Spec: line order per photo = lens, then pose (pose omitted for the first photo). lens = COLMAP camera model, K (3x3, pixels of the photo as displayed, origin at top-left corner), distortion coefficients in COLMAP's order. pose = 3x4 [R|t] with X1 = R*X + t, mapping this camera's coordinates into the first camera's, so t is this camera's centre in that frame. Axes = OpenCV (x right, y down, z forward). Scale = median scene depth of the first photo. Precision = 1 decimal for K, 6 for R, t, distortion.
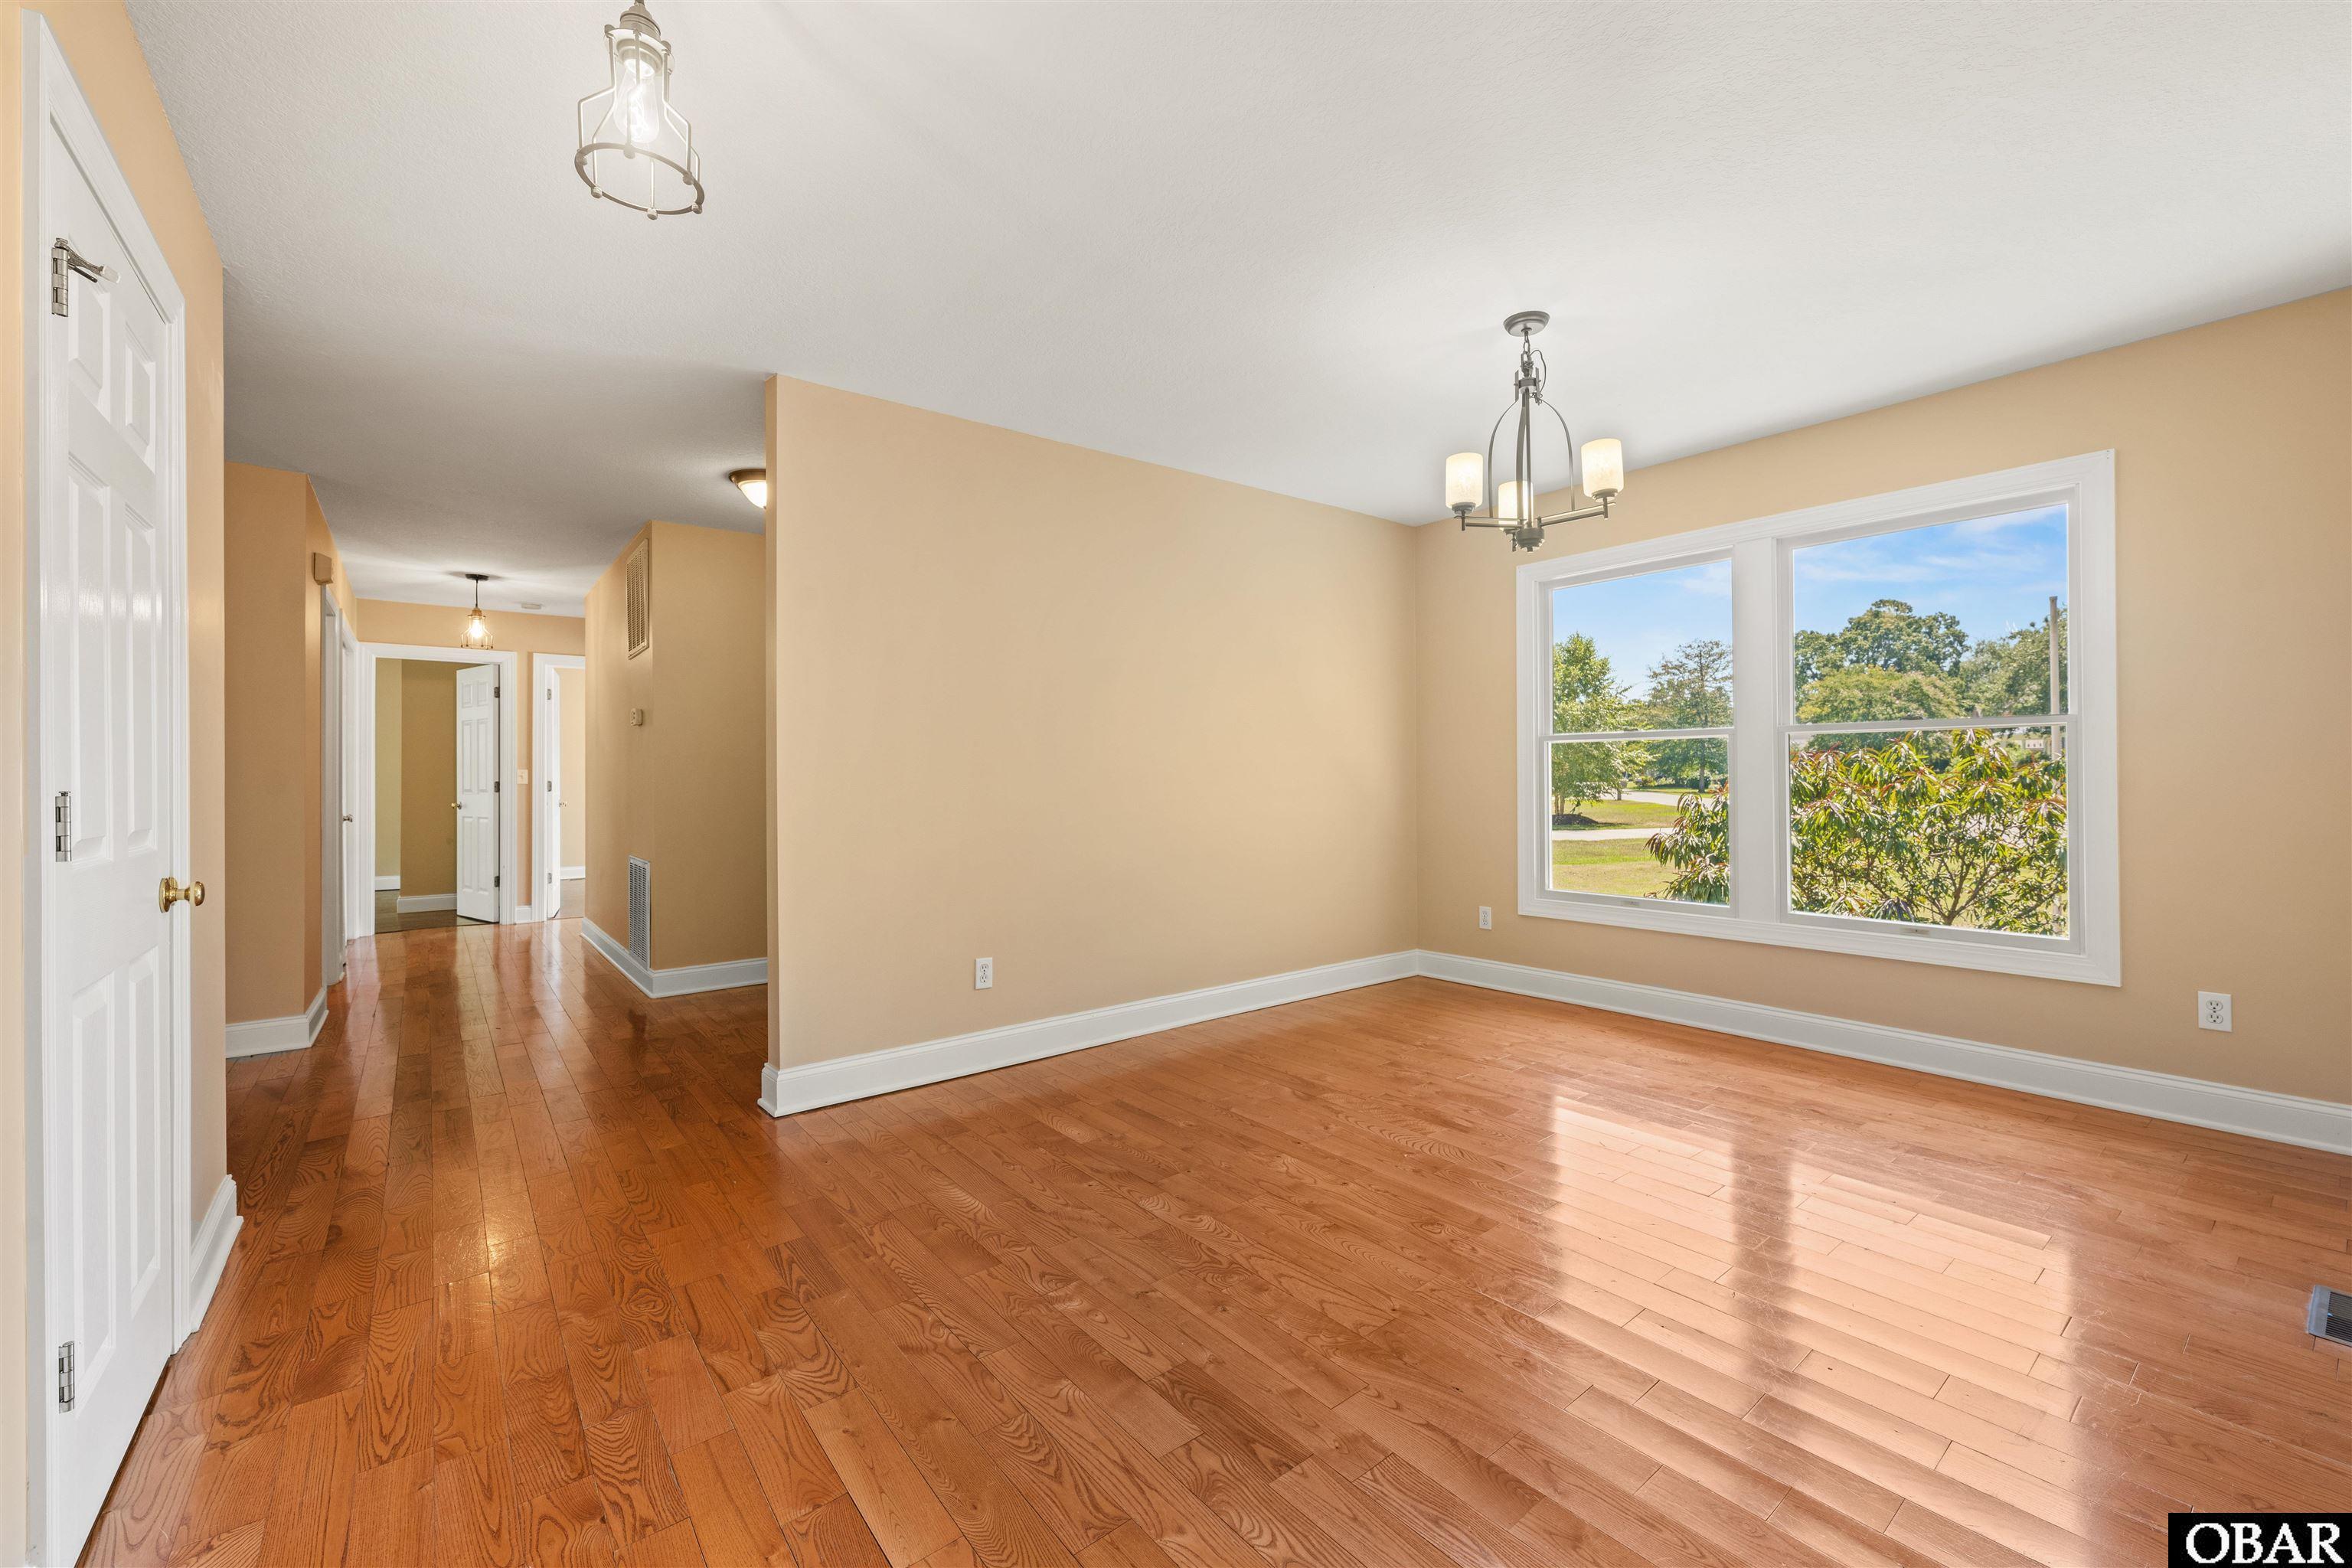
lens RADIAL K [[936.6, 0, 1176.8], [0, 936.6, 775.6], [0, 0, 1]] dist [0.001013, -0.000185]
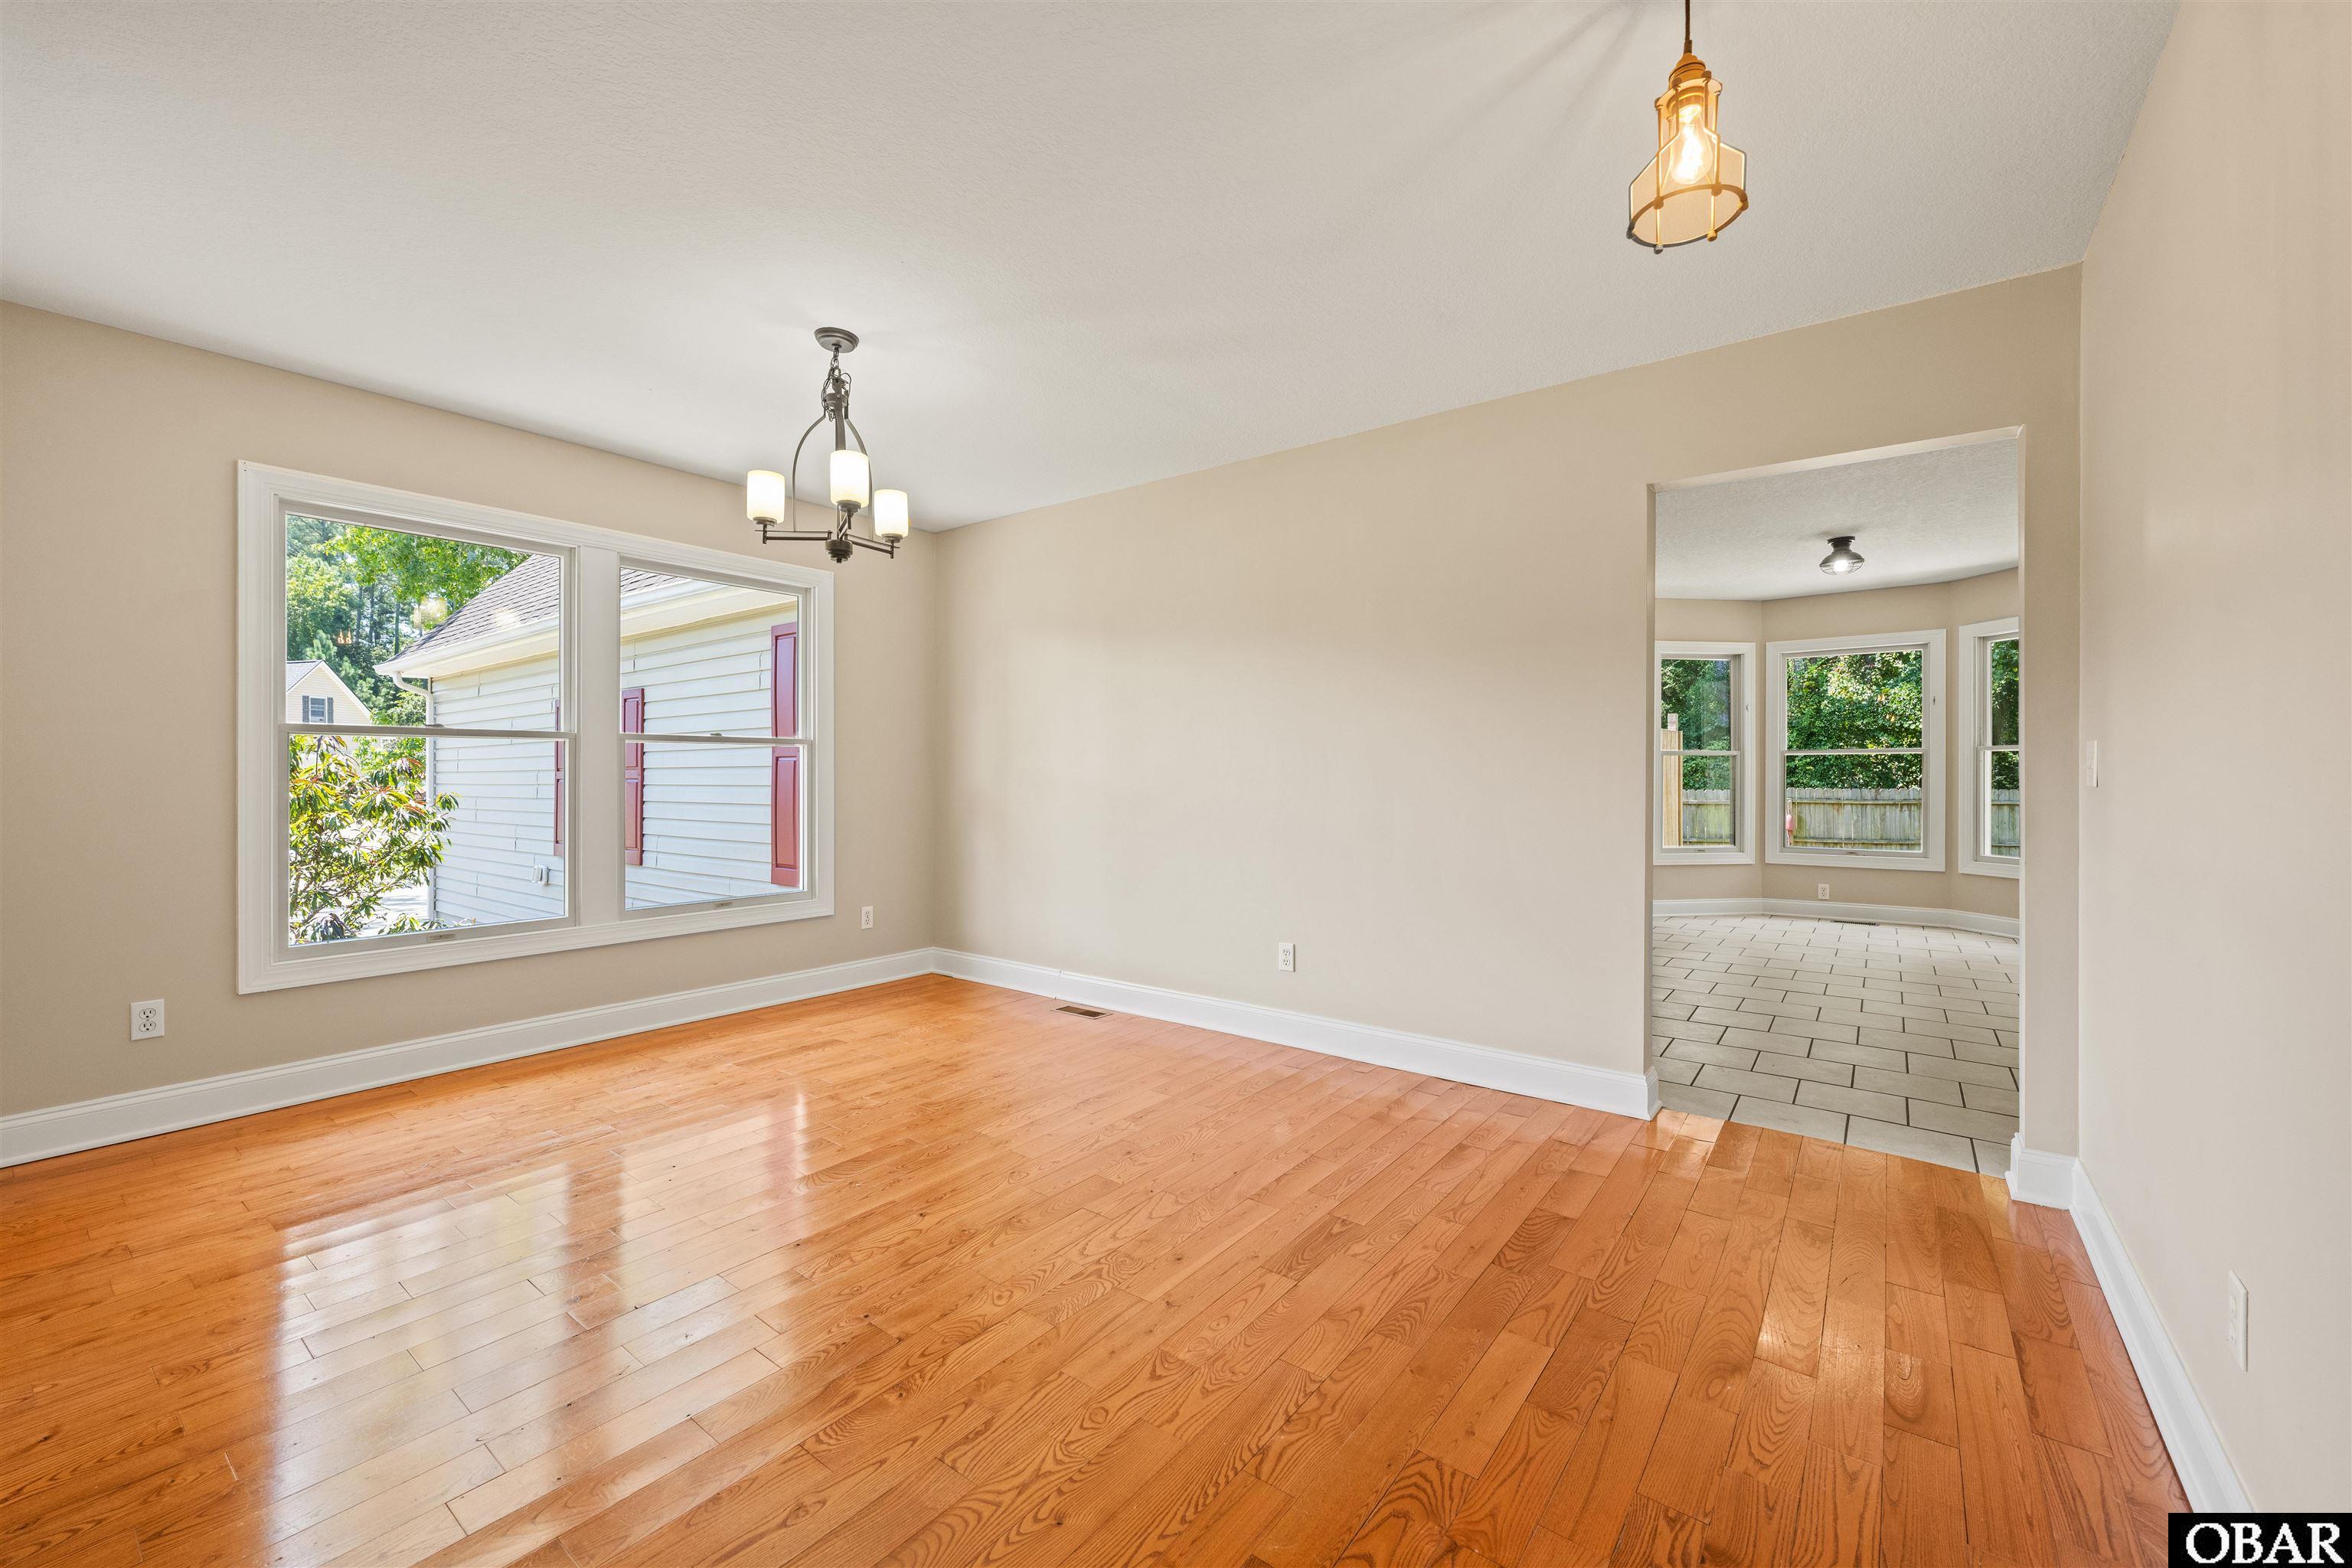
lens RADIAL K [[936.6, 0, 1186.0], [0, 936.6, 772.7], [0, 0, 1]] dist [0.001013, -0.000185]
pose [[-0.246180, 0.009796, 0.969175, -1.168968], [0.003318, 0.999952, -0.009265, 0.009556], [-0.969219, 0.000935, -0.246200, 1.443674]]
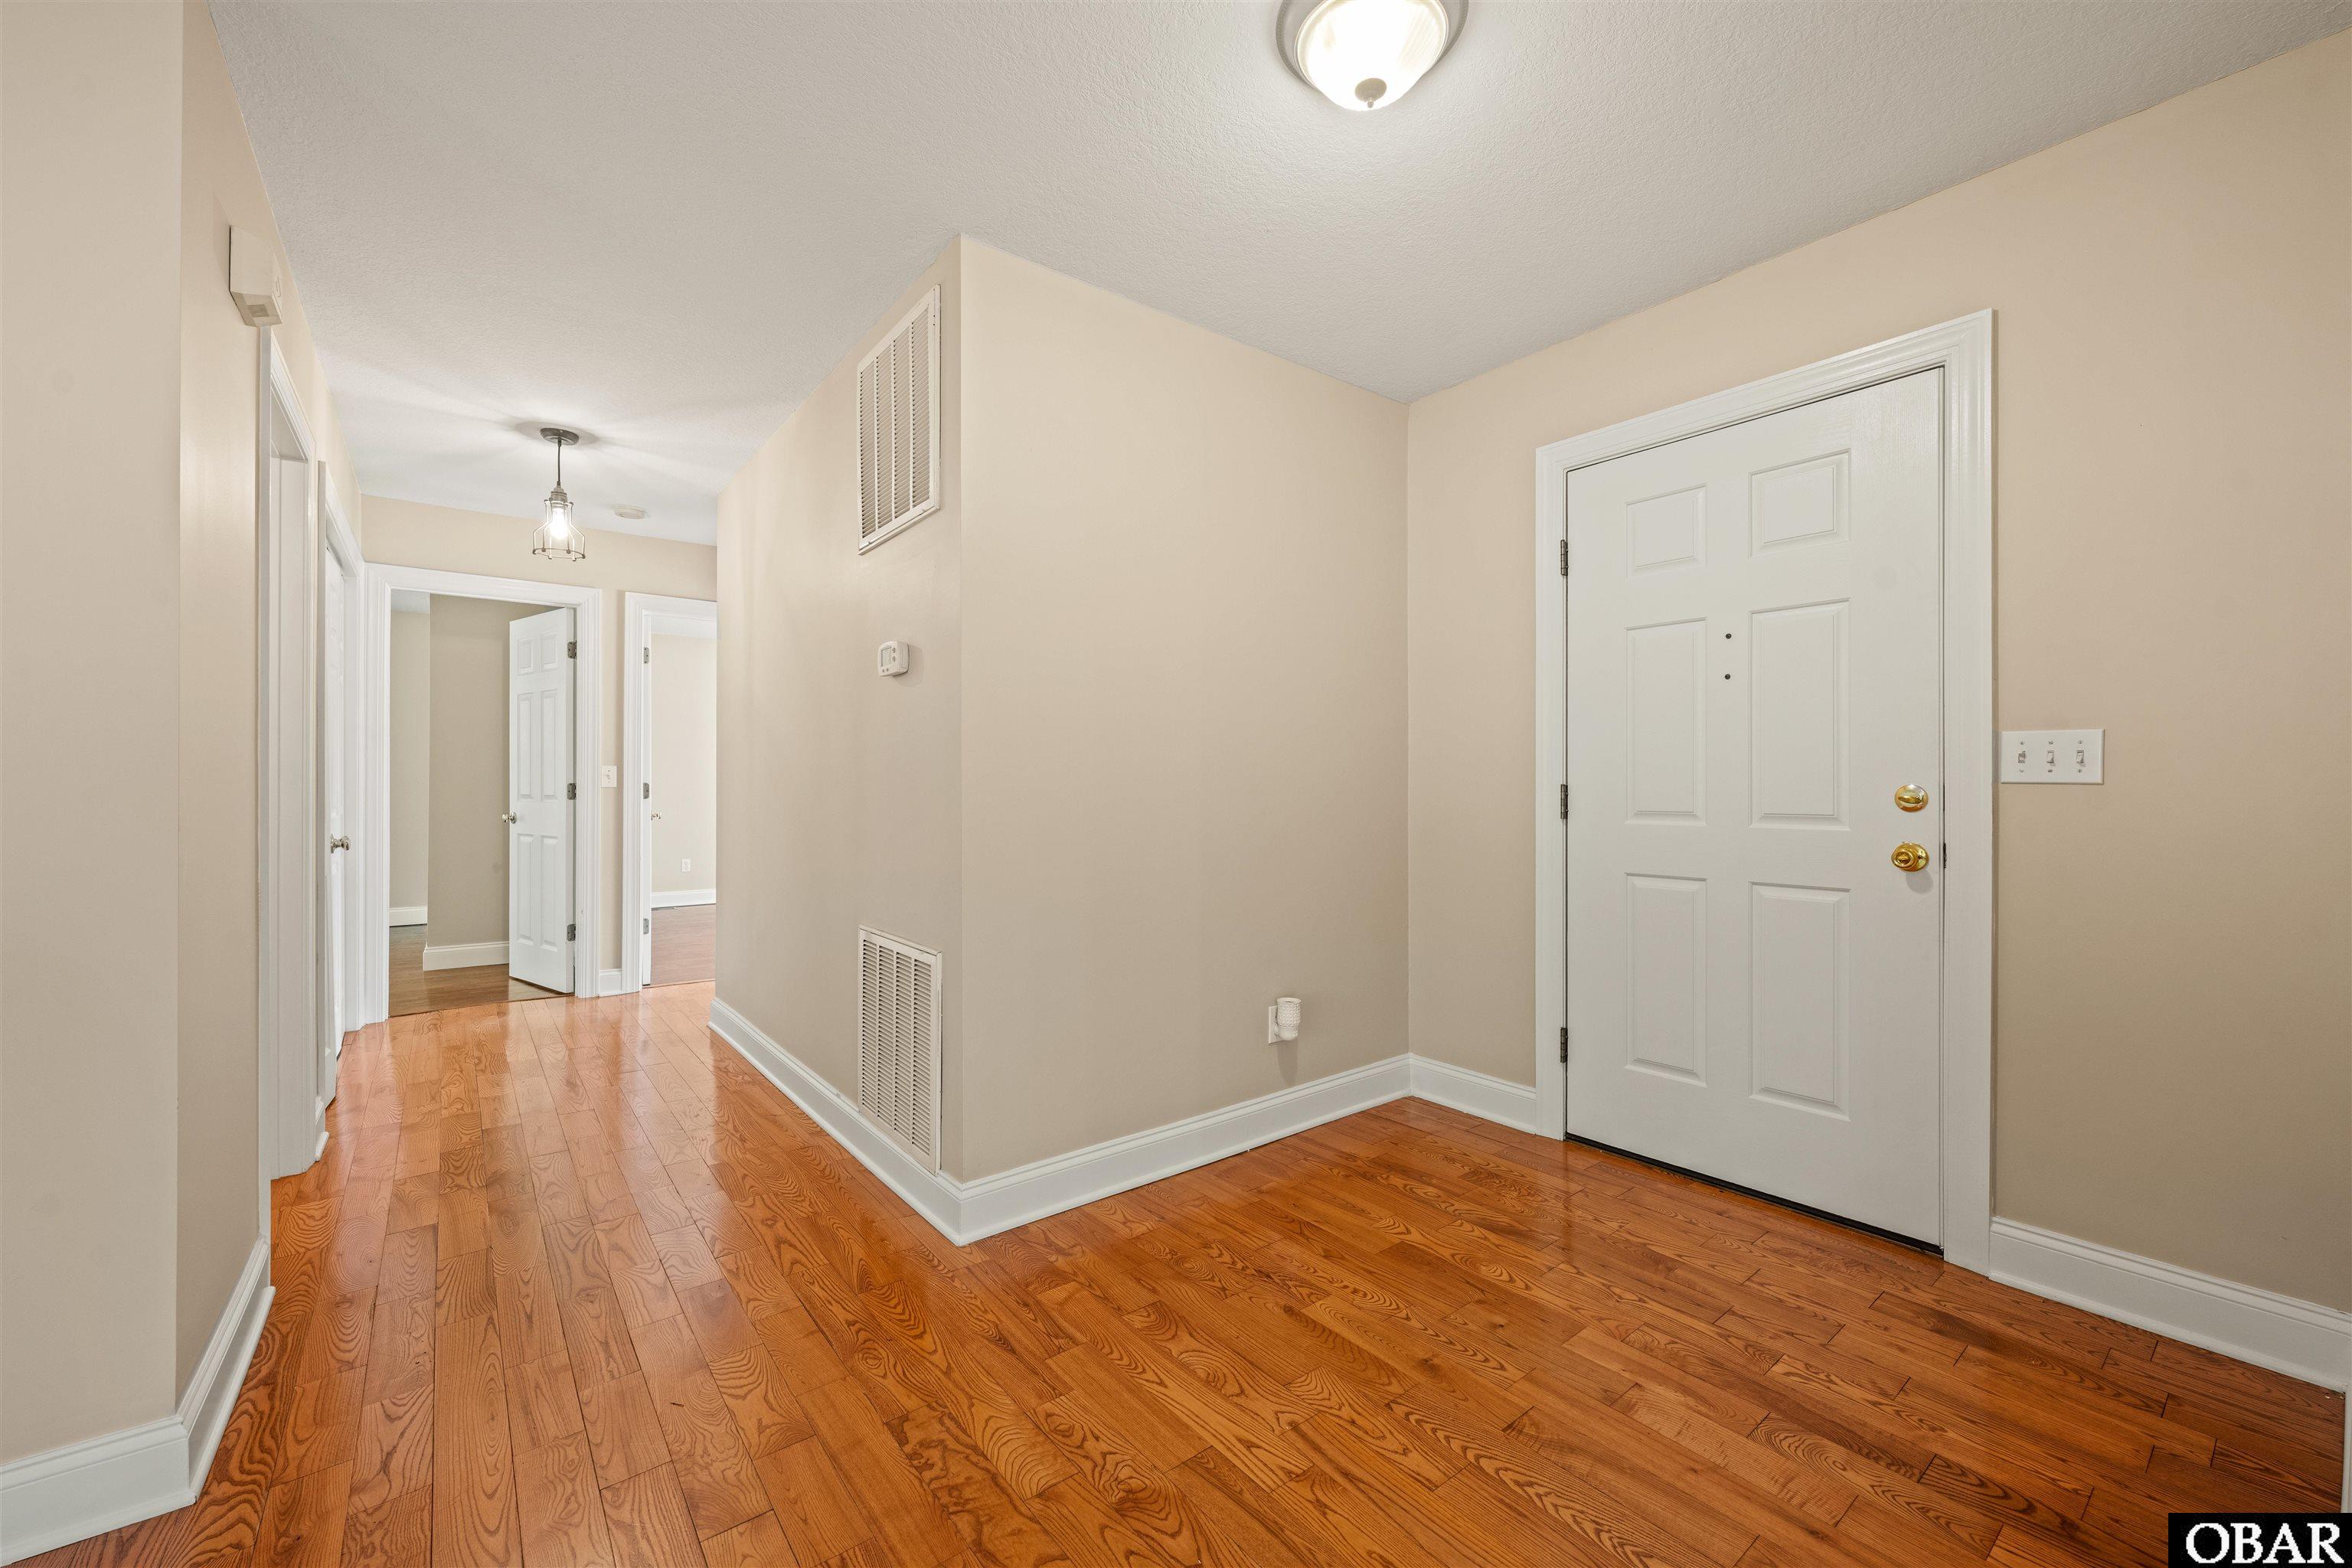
lens RADIAL K [[936.6, 0, 1186.4], [0, 936.6, 786.9], [0, 0, 1]] dist [0.001013, -0.000185]
pose [[0.999926, 0.008066, -0.009064, -0.282332], [-0.008012, 0.999950, 0.006017, 0.001588], [0.009112, -0.005944, 0.999941, 0.337229]]
